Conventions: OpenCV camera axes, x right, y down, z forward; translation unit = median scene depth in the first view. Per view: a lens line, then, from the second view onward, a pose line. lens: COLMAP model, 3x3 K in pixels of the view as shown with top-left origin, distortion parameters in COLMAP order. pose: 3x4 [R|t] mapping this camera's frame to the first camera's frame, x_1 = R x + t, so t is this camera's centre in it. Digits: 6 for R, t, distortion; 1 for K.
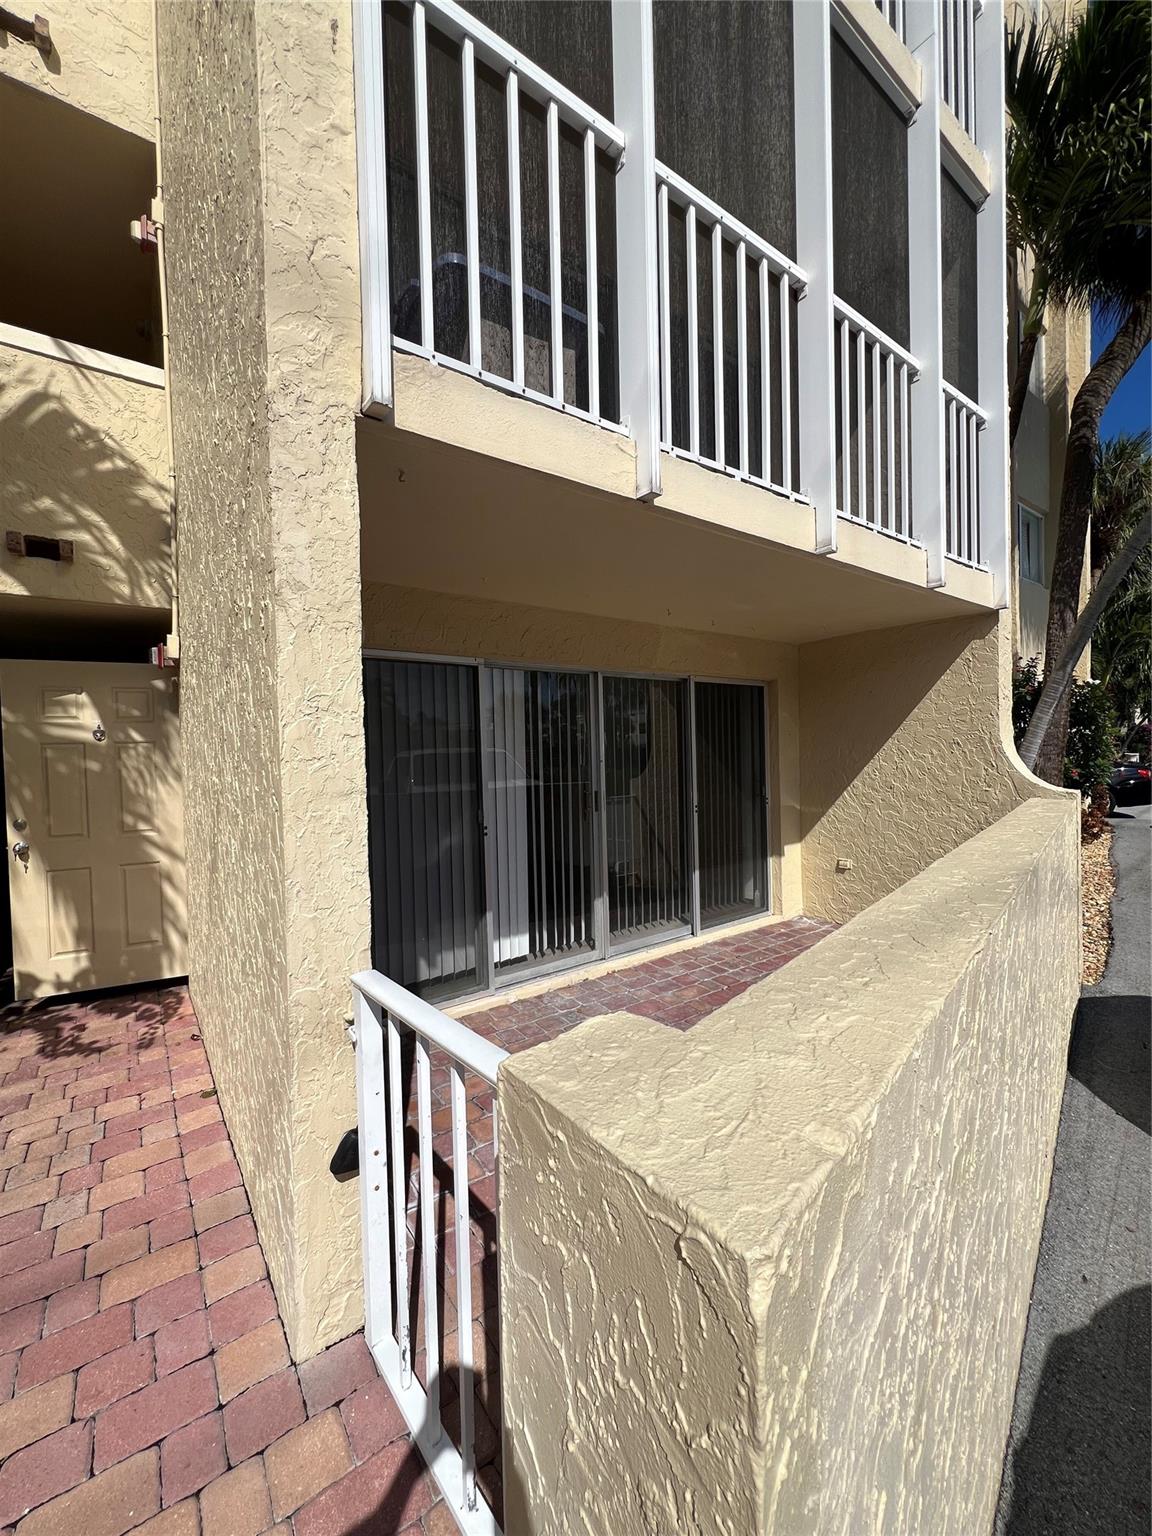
lens RADIAL K [[615.3, 0, 578.5], [0, 615.3, 768.9], [0, 0, 1]] dist [-0.002025, 0.000668]
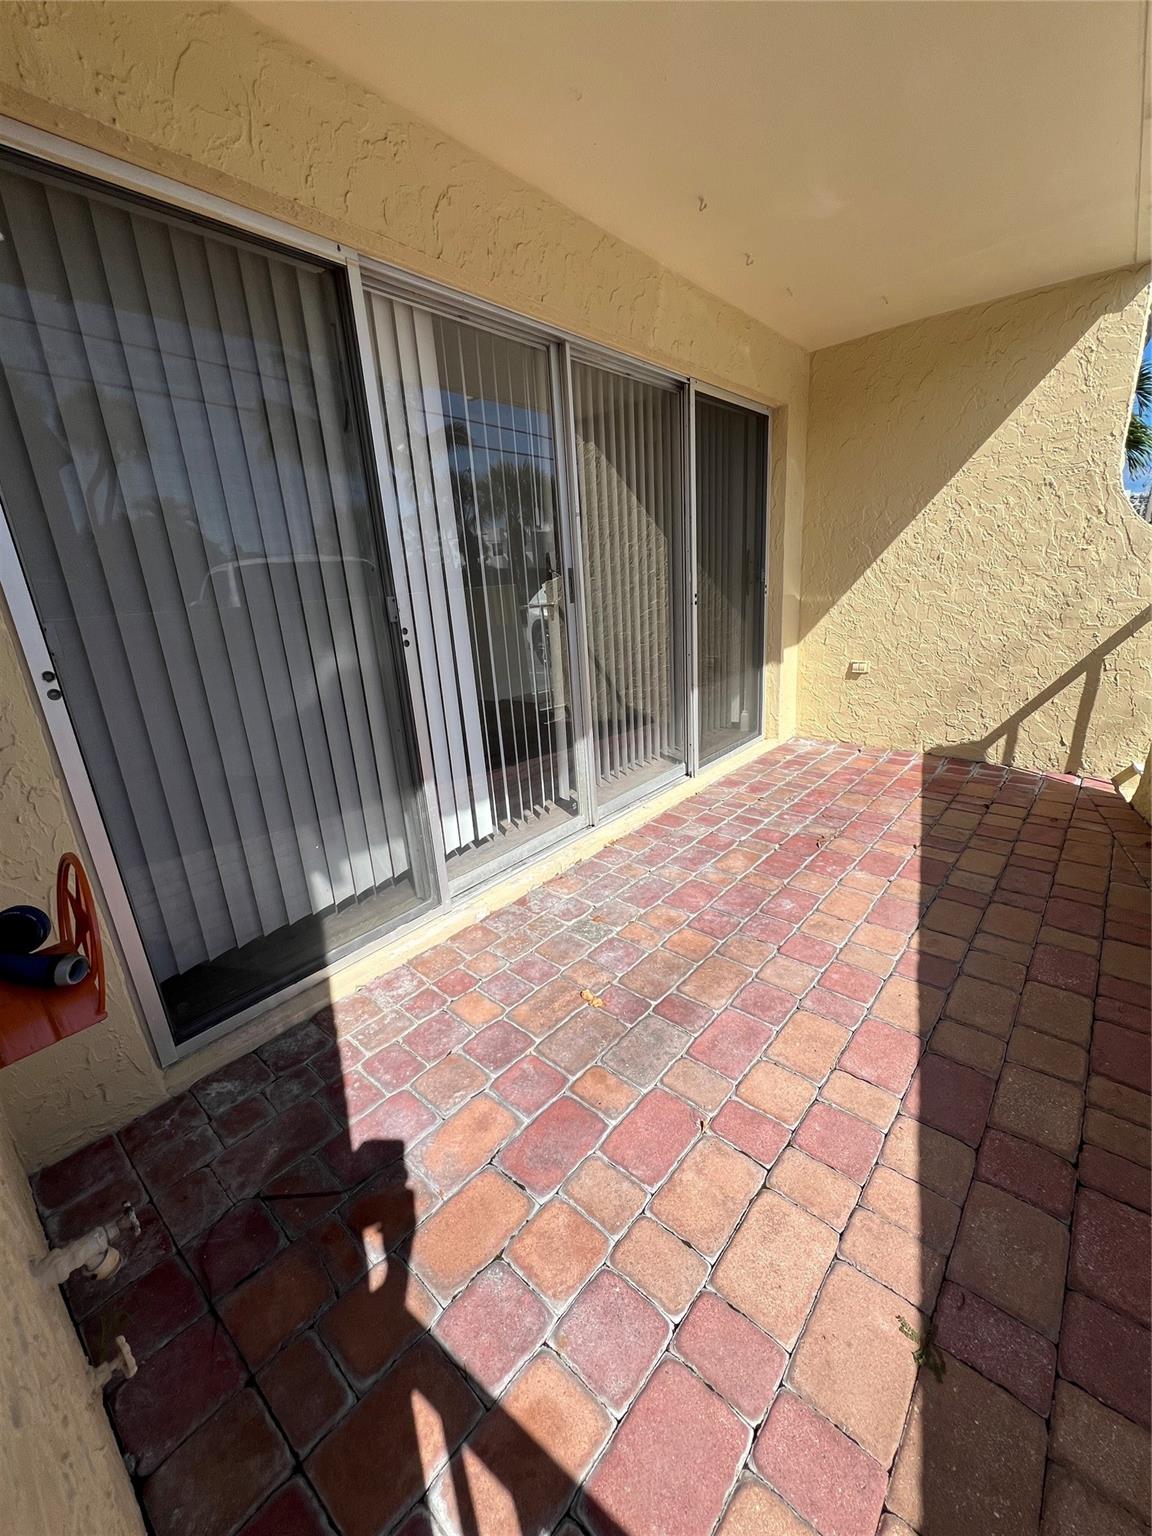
lens RADIAL K [[615.3, 0, 578.7], [0, 615.3, 766.8], [0, 0, 1]] dist [-0.002025, 0.000668]
pose [[0.969473, -0.104116, 0.221996, -0.111282], [0.042950, 0.963482, 0.264308, 0.061221], [-0.241408, -0.246704, 0.938541, 0.358005]]
